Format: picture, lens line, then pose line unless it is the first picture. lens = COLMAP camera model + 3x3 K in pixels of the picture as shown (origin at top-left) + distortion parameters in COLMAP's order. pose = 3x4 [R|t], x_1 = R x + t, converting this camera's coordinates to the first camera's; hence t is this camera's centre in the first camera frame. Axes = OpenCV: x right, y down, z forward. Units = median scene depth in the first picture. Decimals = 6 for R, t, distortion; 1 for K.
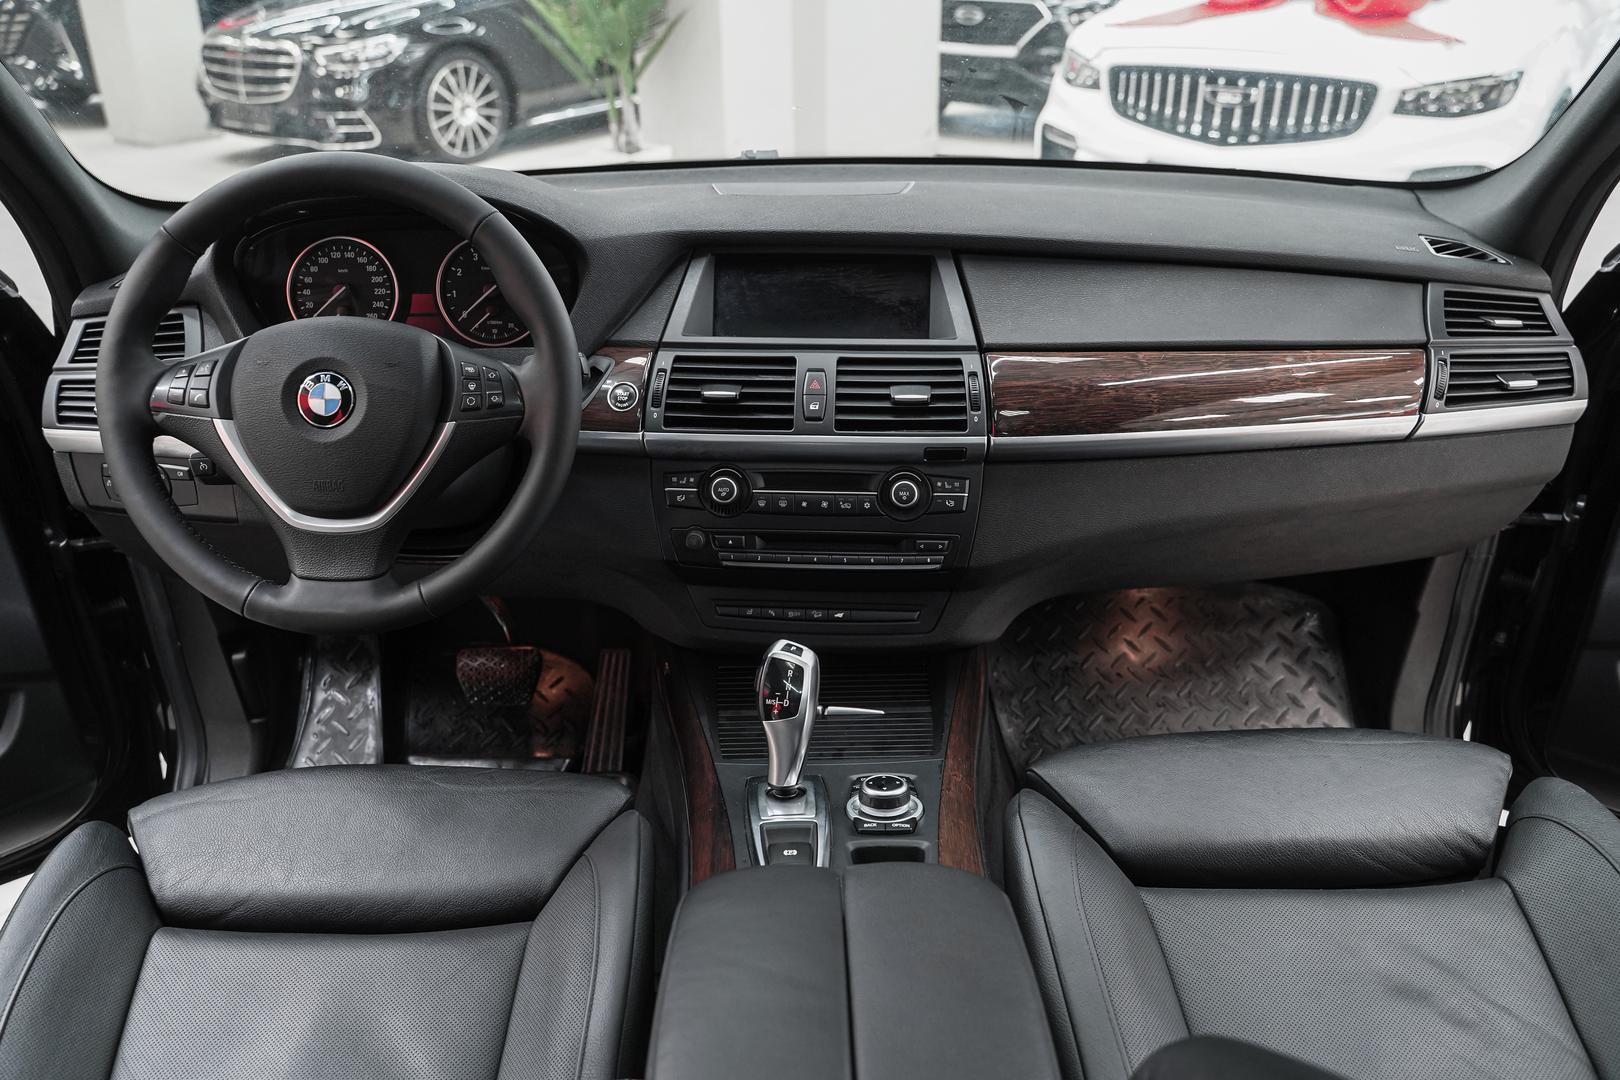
lens RADIAL K [[1305.4, 0, 804.3], [0, 1305.4, 541.8], [0, 0, 1]] dist [-0.008597, -0.001461]
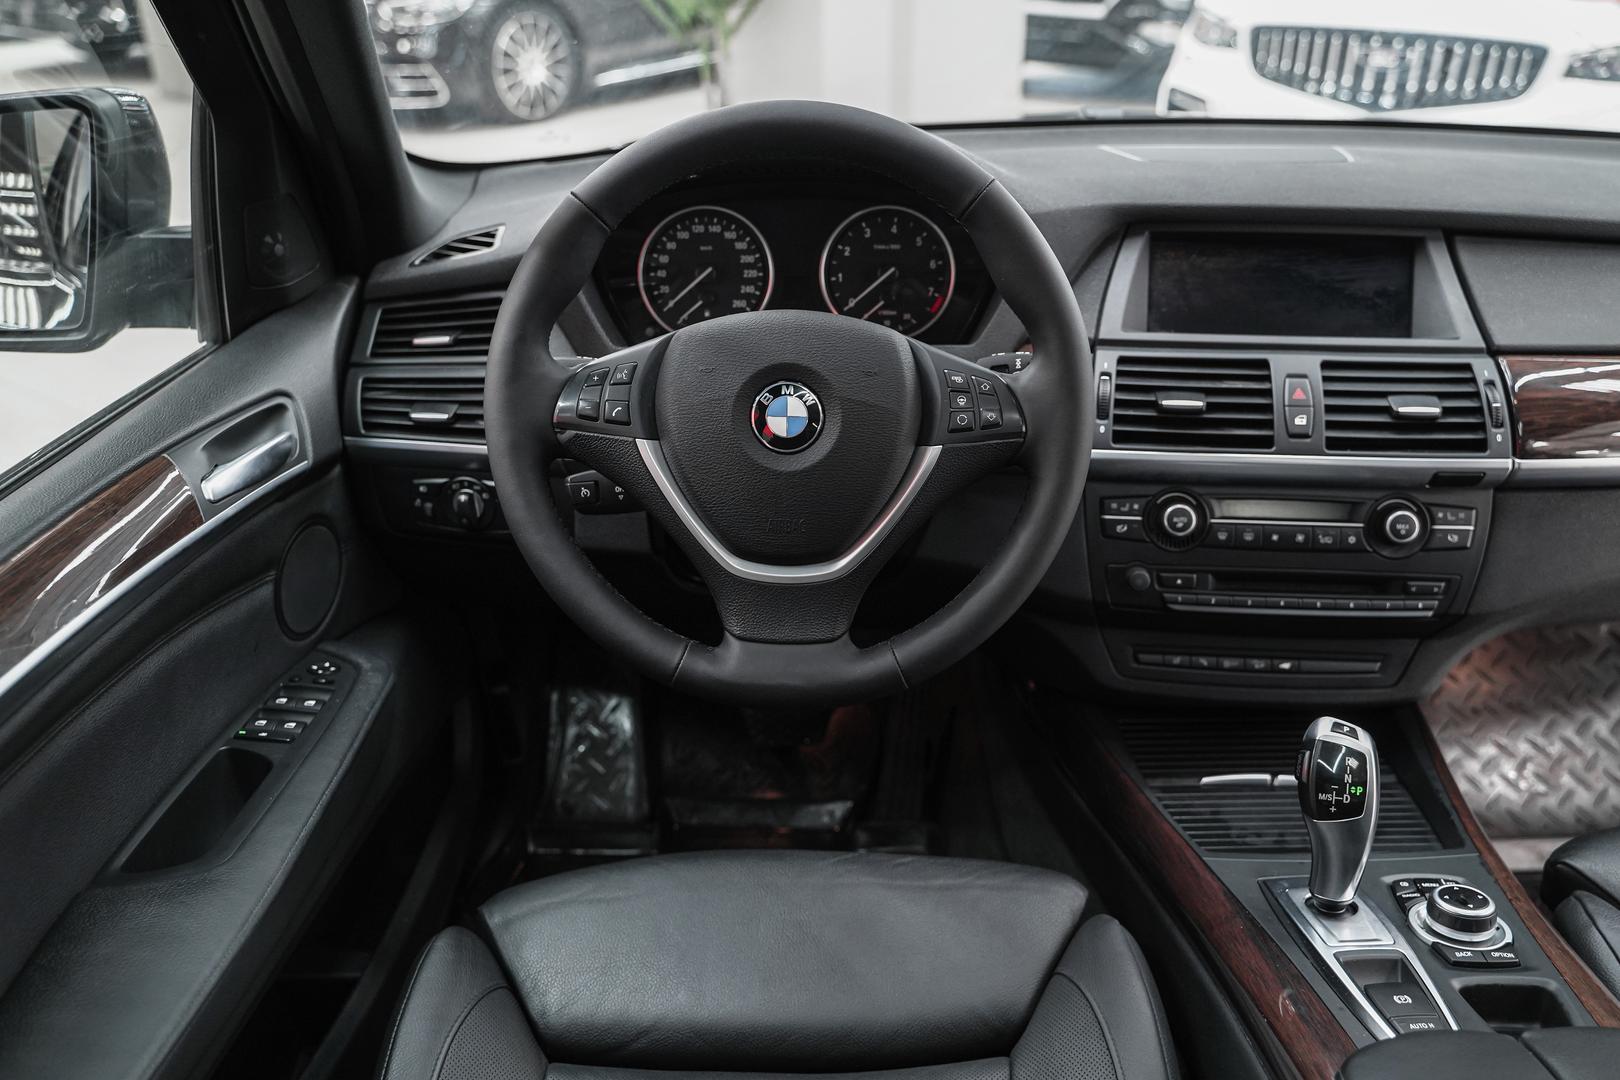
lens RADIAL K [[1305.4, 0, 834.2], [0, 1305.4, 545.6], [0, 0, 1]] dist [-0.008597, -0.001461]
pose [[0.999952, 0.007694, 0.005994, -0.276820], [-0.007863, 0.999554, 0.028800, -0.043963], [-0.005770, -0.028846, 0.999567, 0.168185]]
